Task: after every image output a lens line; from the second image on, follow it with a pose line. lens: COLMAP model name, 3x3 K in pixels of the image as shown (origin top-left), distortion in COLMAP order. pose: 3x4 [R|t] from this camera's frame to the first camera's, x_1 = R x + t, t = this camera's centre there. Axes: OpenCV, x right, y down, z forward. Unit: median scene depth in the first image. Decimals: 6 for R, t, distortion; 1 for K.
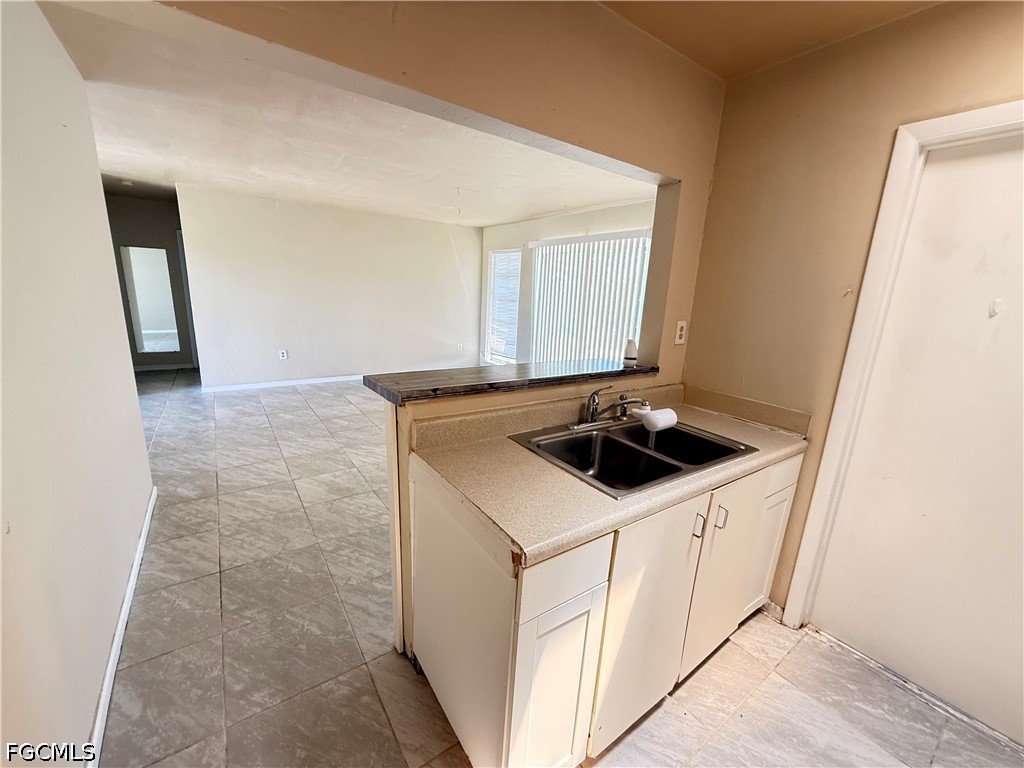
lens RADIAL K [[410.0, 0, 513.8], [0, 410.0, 385.0], [0, 0, 1]] dist [0.010362, -0.000001]
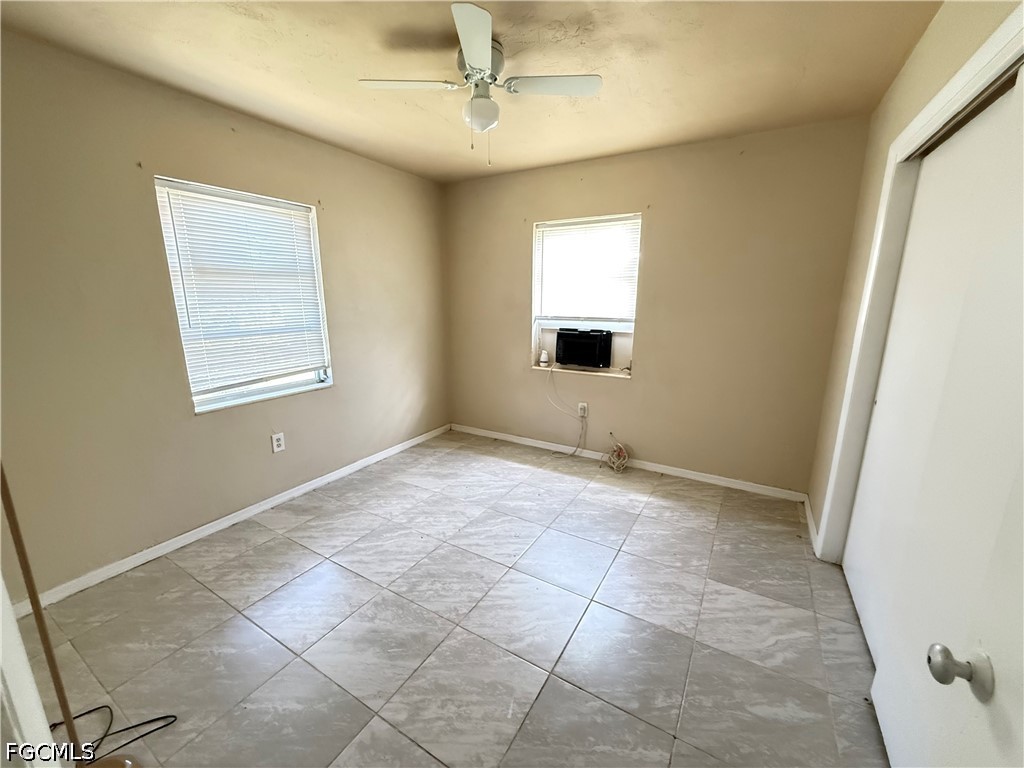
lens RADIAL K [[410.0, 0, 508.4], [0, 410.0, 384.0], [0, 0, 1]] dist [0.010362, -0.000001]
pose [[0.914870, -0.134530, 0.380675, -0.369967], [0.130567, 0.990773, 0.036347, -0.033709], [-0.382053, 0.016451, 0.923994, 0.055729]]
